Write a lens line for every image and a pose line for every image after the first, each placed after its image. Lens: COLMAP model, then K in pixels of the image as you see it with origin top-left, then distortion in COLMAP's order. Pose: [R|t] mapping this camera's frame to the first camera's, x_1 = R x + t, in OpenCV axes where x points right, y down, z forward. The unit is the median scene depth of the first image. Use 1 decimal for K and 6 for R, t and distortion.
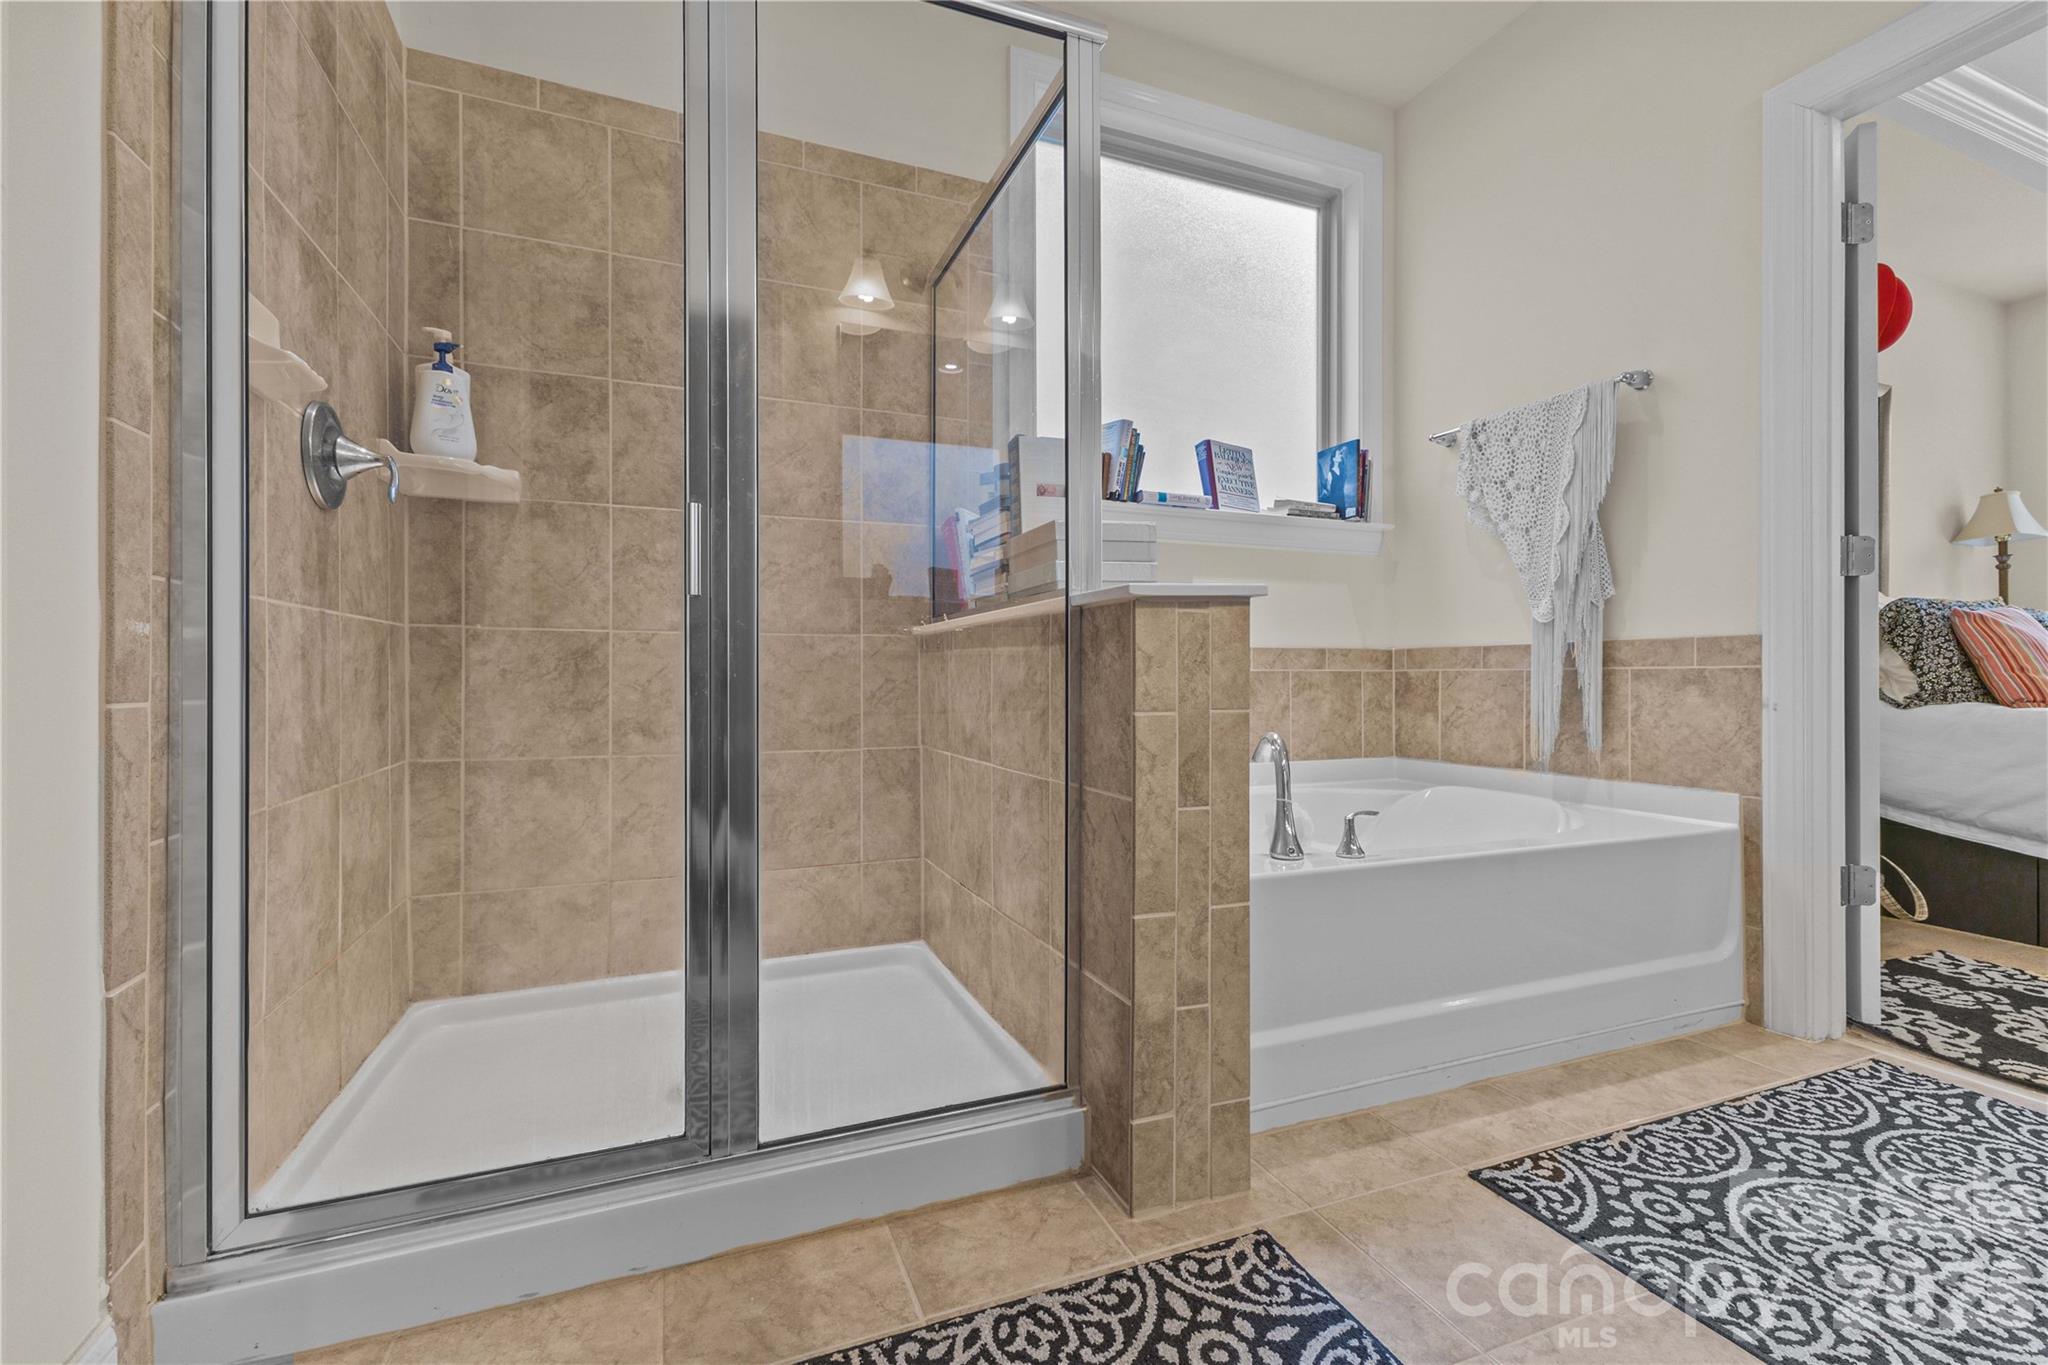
lens RADIAL K [[880.0, 0, 1028.9], [0, 880.0, 679.8], [0, 0, 1]] dist [0.011705, -0.003422]
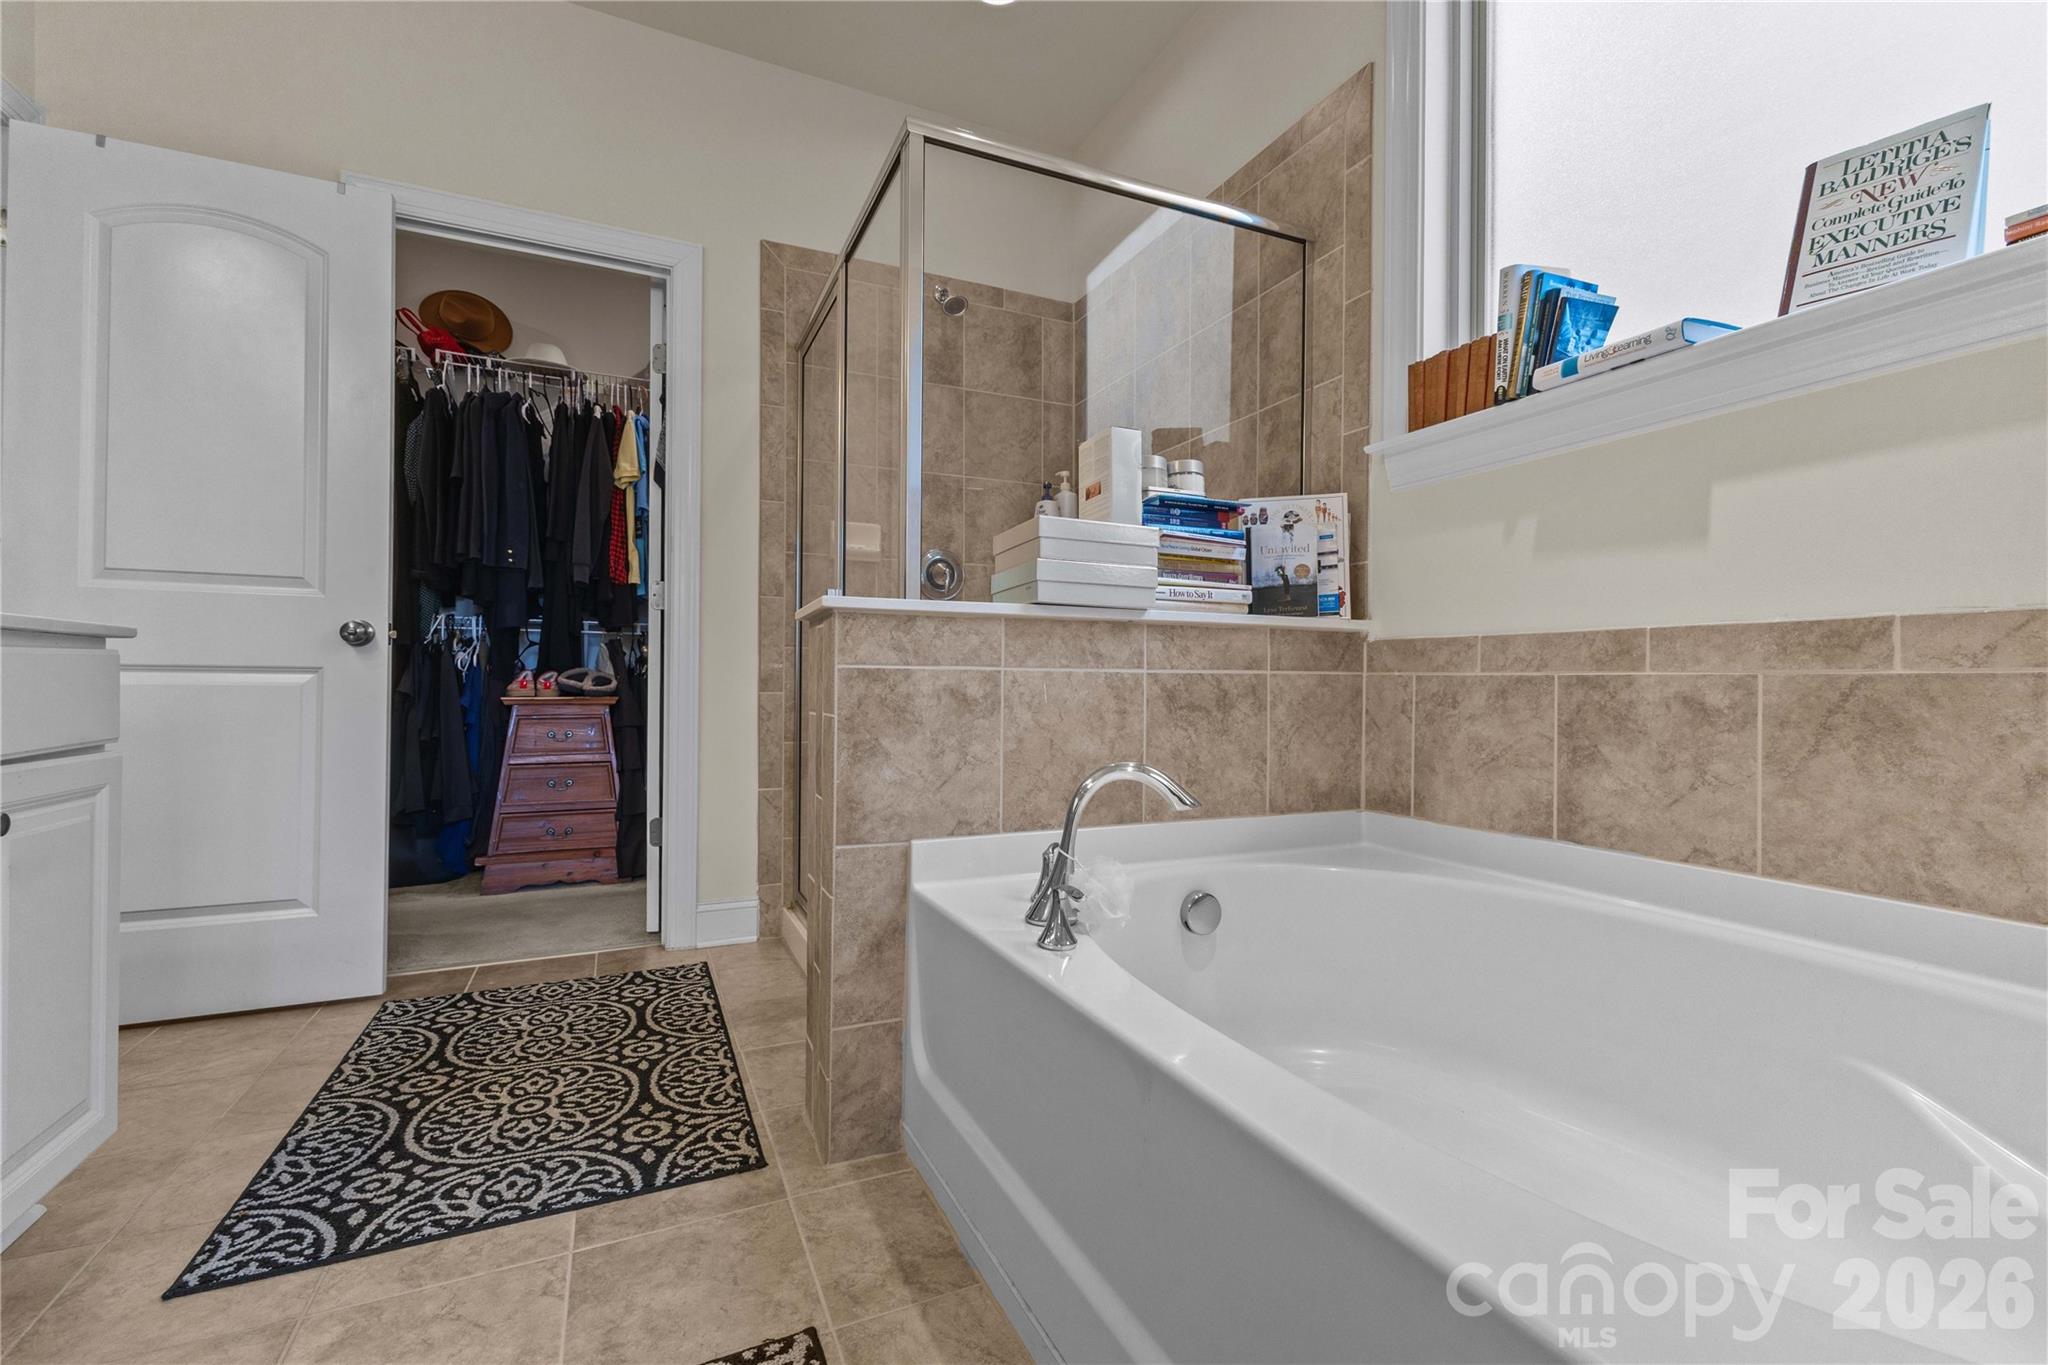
lens RADIAL K [[880.0, 0, 1024.1], [0, 880.0, 677.9], [0, 0, 1]] dist [0.011705, -0.003422]
pose [[0.040847, -0.003068, -0.999161, 1.190202], [-0.003878, 0.999987, -0.003229, -0.009567], [0.999158, 0.004007, 0.040835, 1.069343]]
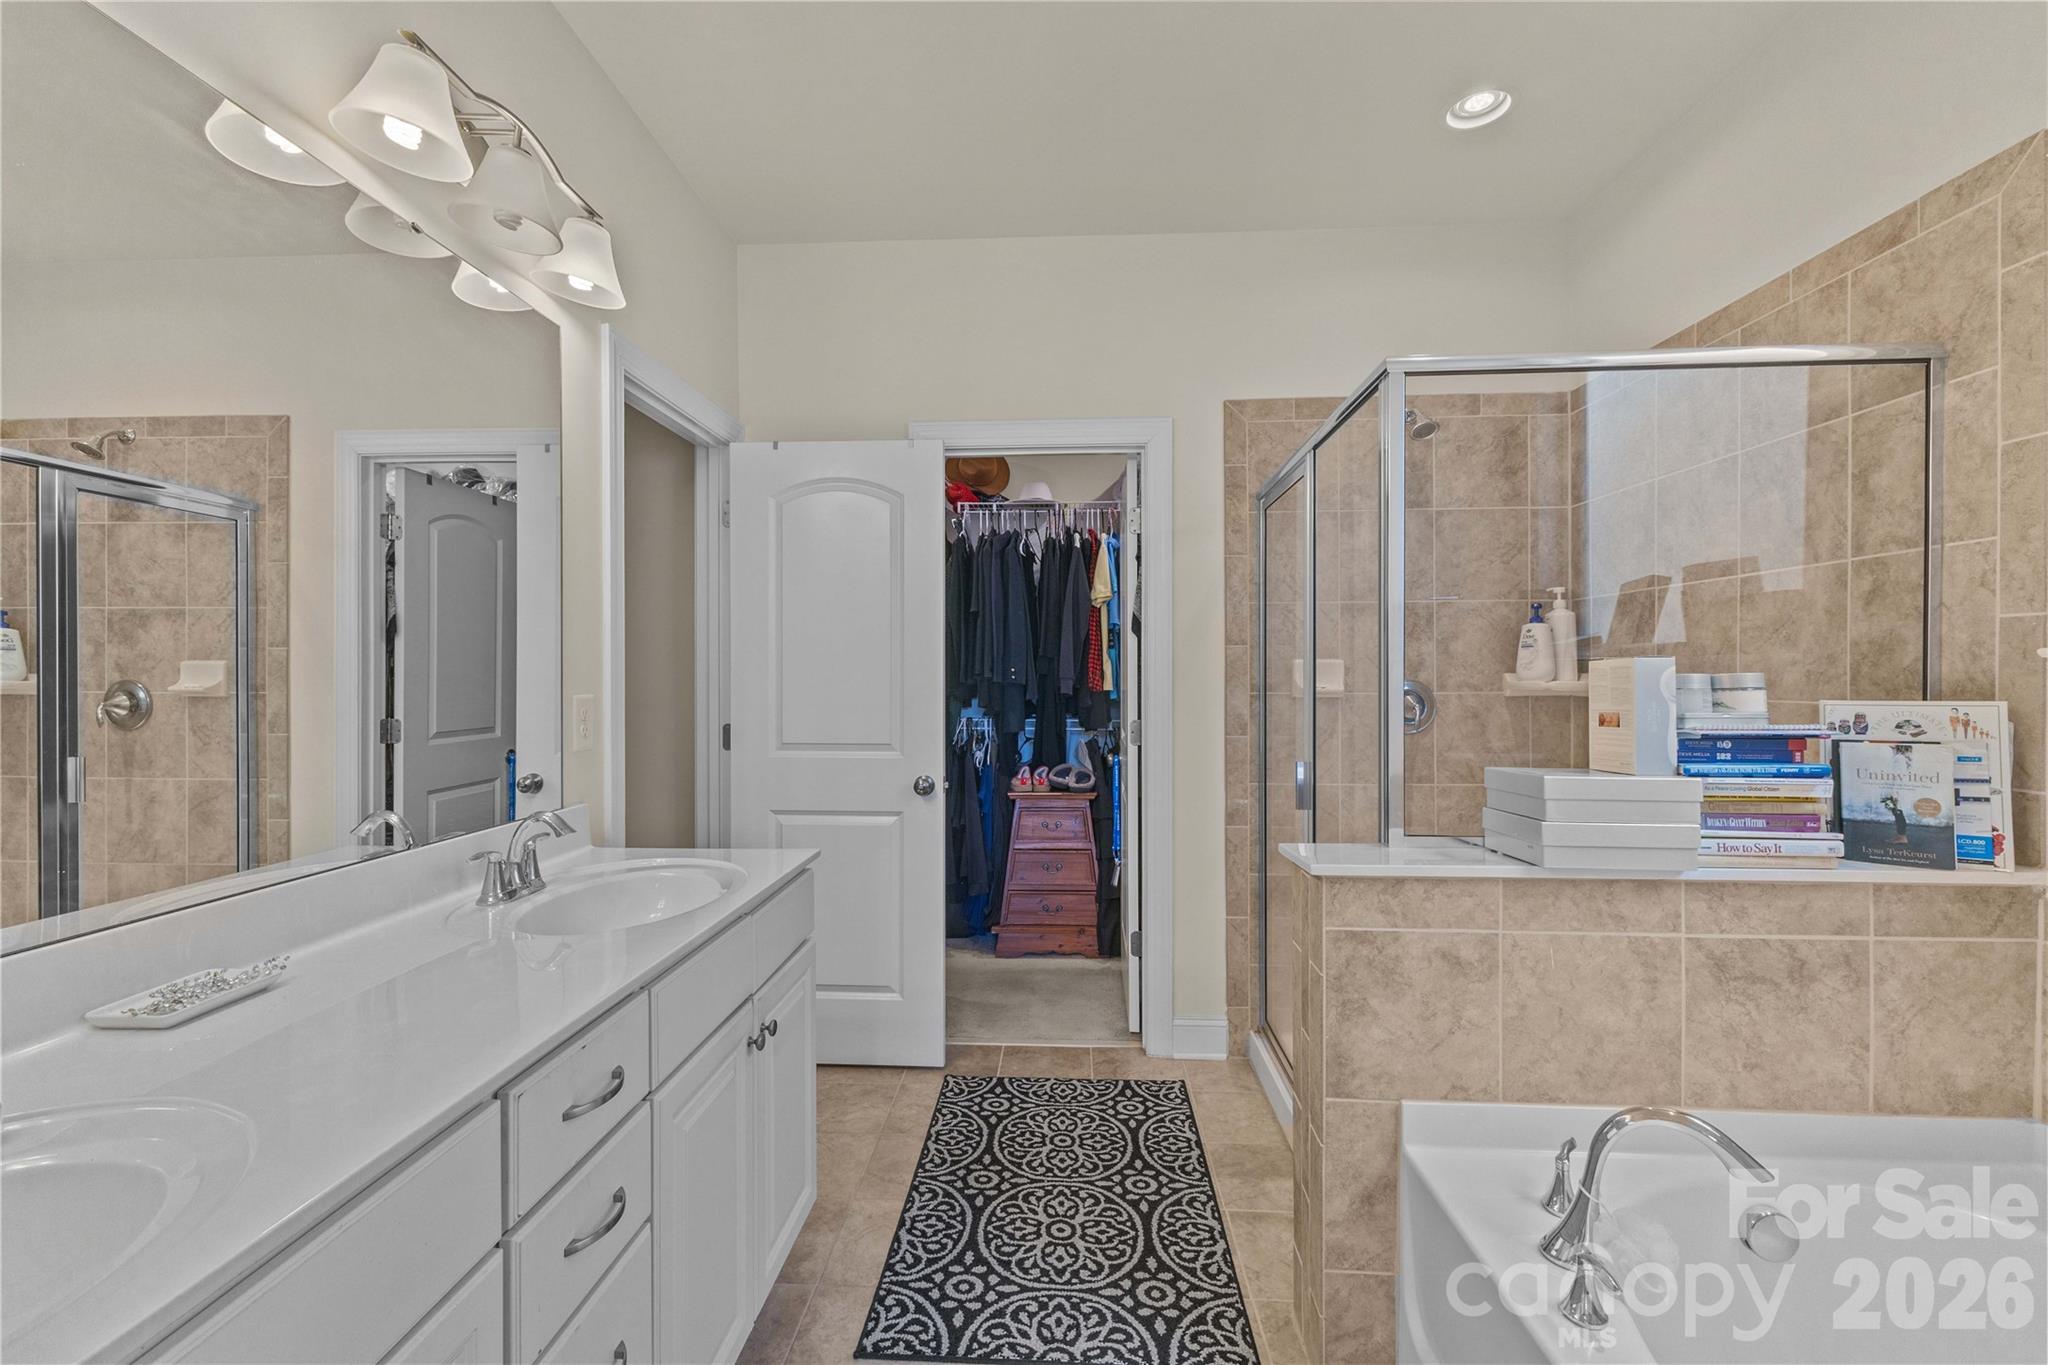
lens RADIAL K [[880.0, 0, 1019.0], [0, 880.0, 675.1], [0, 0, 1]] dist [0.011705, -0.003422]
pose [[-0.433099, 0.007125, -0.901318, 1.292847], [0.006169, 0.999969, 0.004941, -0.324556], [0.901325, -0.003420, -0.433129, 1.028408]]
